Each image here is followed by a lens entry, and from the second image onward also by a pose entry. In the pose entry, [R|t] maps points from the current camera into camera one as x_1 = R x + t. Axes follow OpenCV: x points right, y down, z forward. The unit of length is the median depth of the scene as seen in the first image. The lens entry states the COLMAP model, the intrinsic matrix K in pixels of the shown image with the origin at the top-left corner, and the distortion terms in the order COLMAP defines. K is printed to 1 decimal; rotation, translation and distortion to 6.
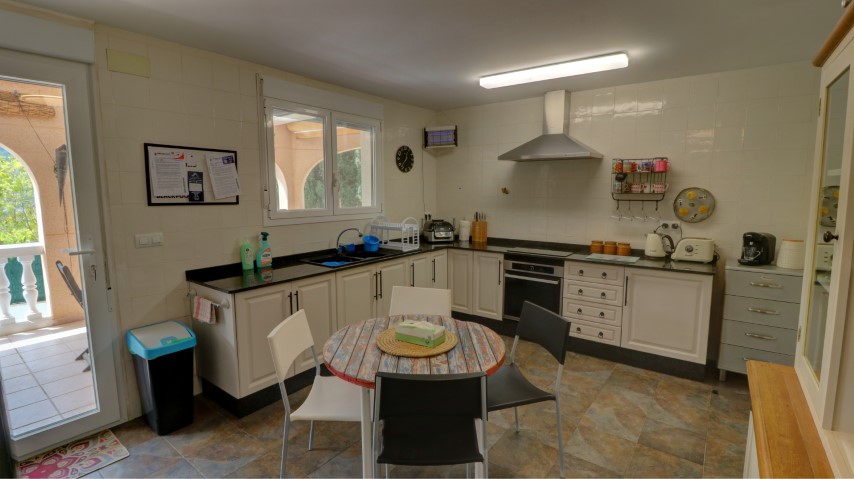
lens RADIAL K [[393.6, 0, 427.0], [0, 393.6, 239.5], [0, 0, 1]] dist [-0.000755, -0.011741]
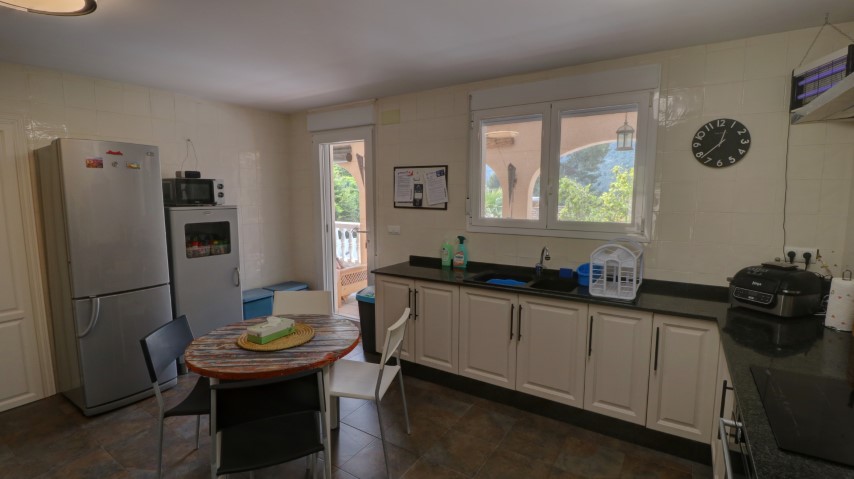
lens RADIAL K [[393.6, 0, 427.0], [0, 393.6, 239.5], [0, 0, 1]] dist [-0.000755, -0.011741]
pose [[0.072790, 0.115408, -0.990648, 0.716435], [-0.124419, 0.986574, 0.105791, -0.122008], [0.989556, 0.115555, 0.086172, 0.867016]]
